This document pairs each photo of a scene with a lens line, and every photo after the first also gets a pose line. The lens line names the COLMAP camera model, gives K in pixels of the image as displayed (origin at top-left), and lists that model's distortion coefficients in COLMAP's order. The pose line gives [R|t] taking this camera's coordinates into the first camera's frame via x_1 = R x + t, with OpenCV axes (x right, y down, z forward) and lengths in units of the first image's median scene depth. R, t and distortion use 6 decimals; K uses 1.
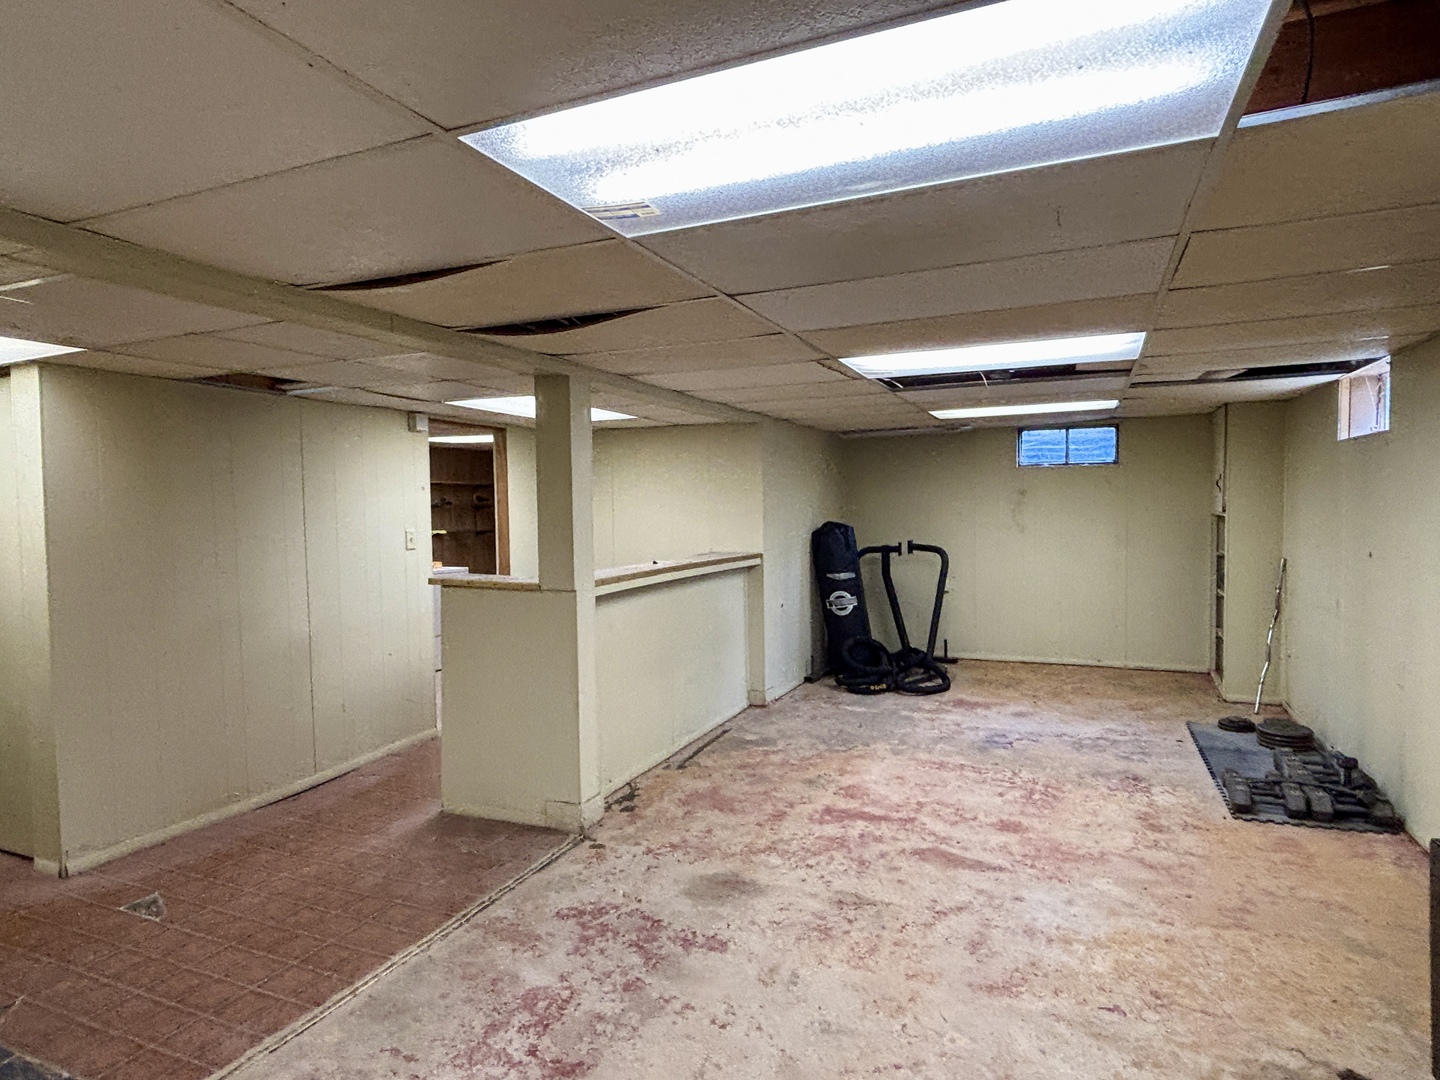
lens RADIAL K [[832.5, 0, 718.4], [0, 832.5, 539.4], [0, 0, 1]] dist [0.004340, -0.008311]
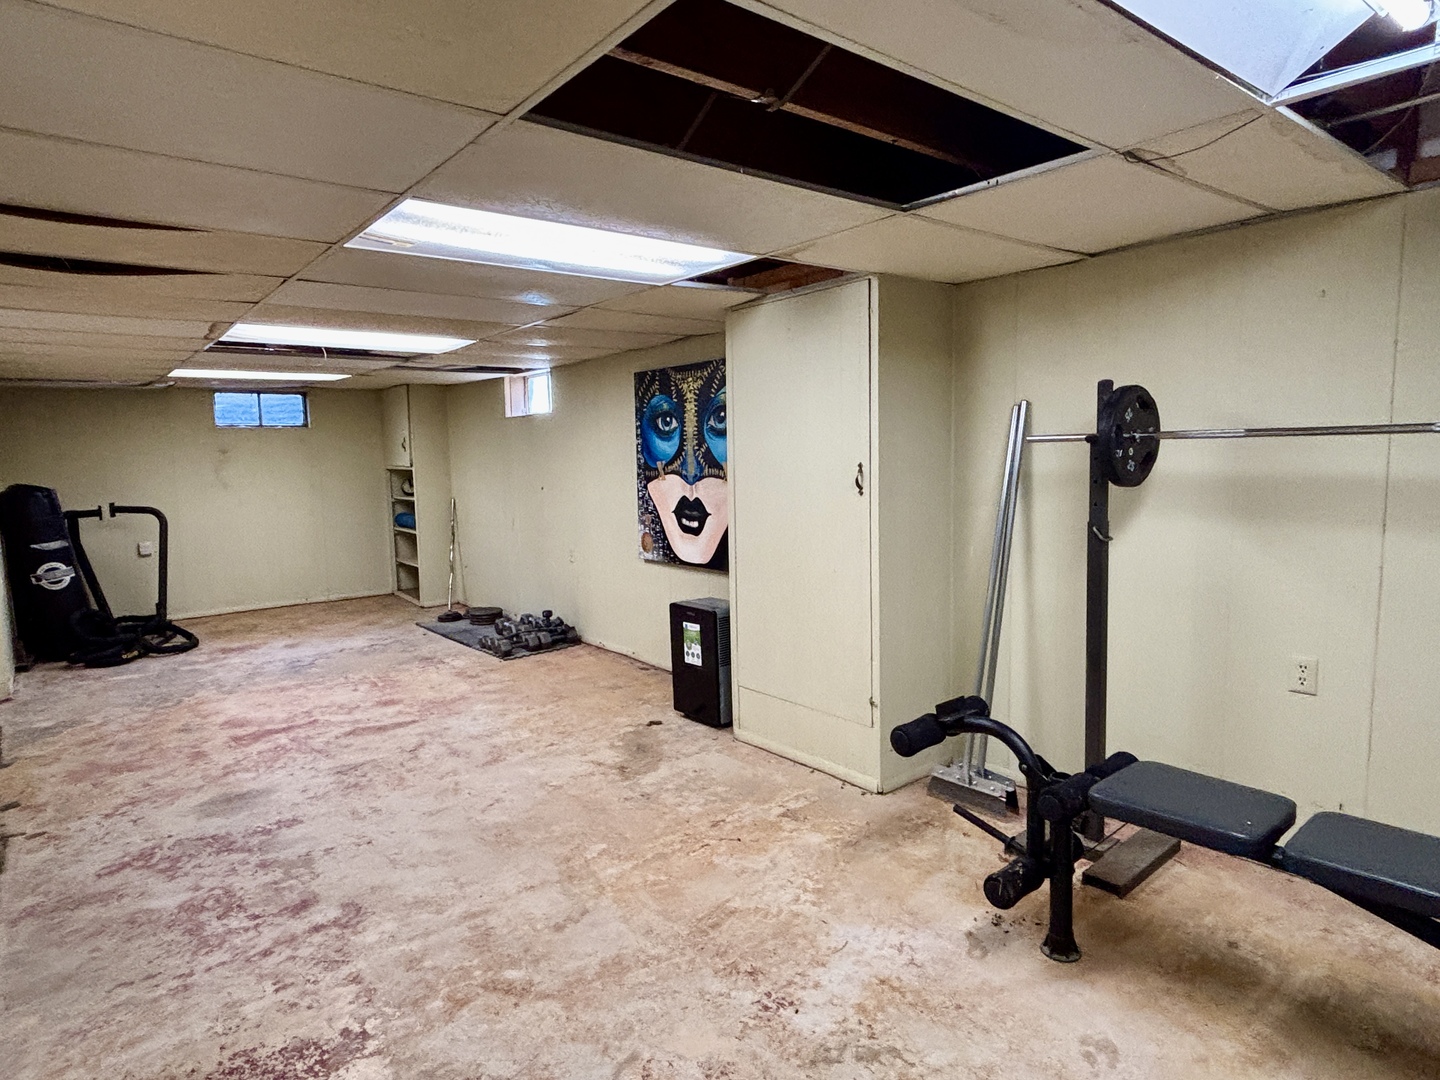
lens RADIAL K [[832.5, 0, 720.2], [0, 832.5, 539.7], [0, 0, 1]] dist [0.004340, -0.008311]
pose [[0.464938, -0.089116, 0.880847, -0.533862], [0.053894, 0.995925, 0.072312, 0.021933], [-0.883701, 0.013852, 0.467846, -0.078983]]
